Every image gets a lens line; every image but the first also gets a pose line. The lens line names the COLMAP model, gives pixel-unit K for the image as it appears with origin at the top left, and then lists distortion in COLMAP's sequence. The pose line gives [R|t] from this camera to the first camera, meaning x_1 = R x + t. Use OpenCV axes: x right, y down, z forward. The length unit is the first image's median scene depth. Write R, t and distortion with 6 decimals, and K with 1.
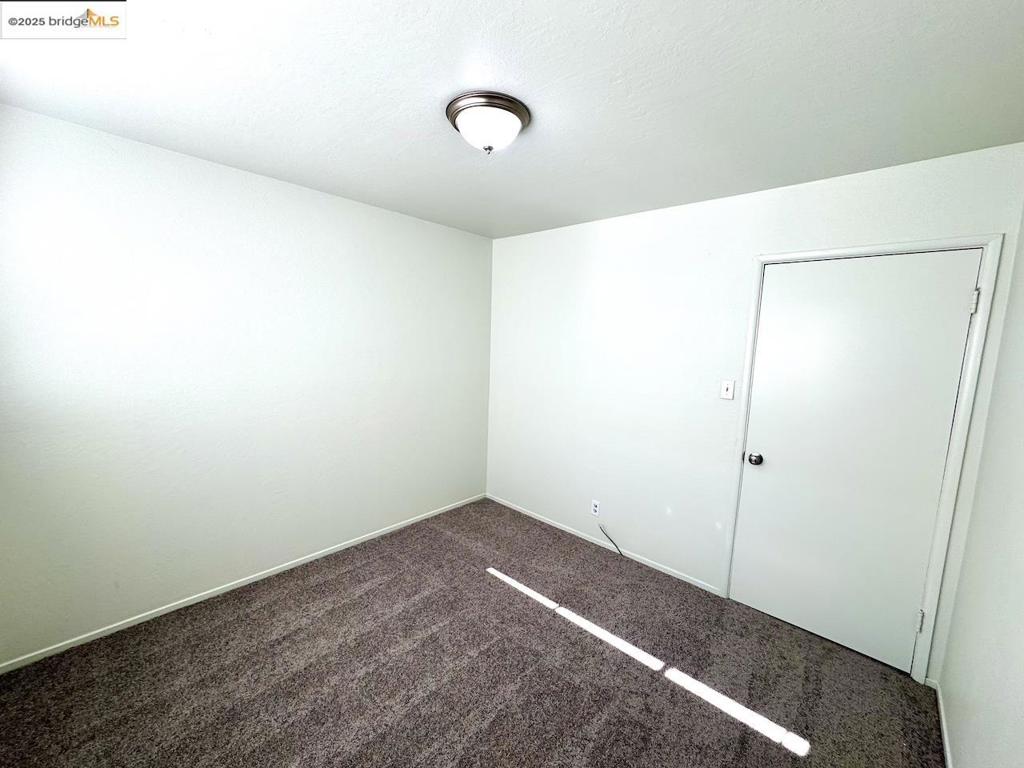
lens RADIAL K [[408.8, 0, 511.2], [0, 408.8, 384.1], [0, 0, 1]] dist [0.001773, 0.000242]
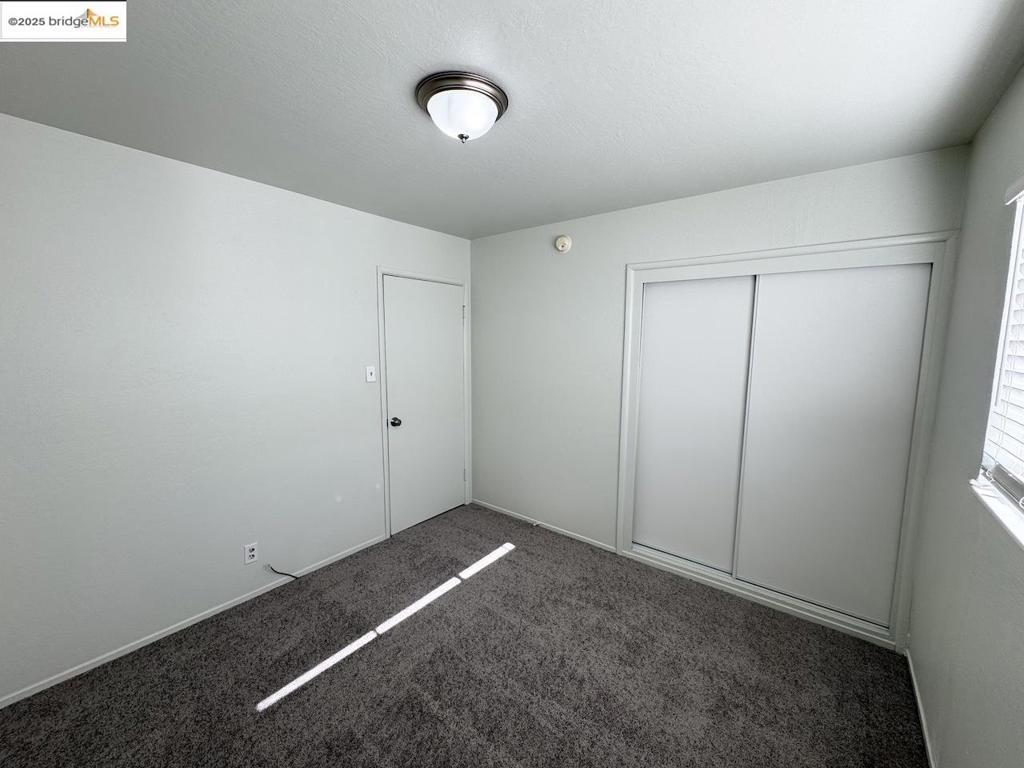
lens RADIAL K [[408.8, 0, 510.9], [0, 408.8, 384.8], [0, 0, 1]] dist [0.001773, 0.000242]
pose [[-0.074952, -0.144599, 0.986648, -0.721209], [0.111073, 0.982063, 0.152365, -0.094393], [-0.990982, 0.121010, -0.057546, 0.687563]]
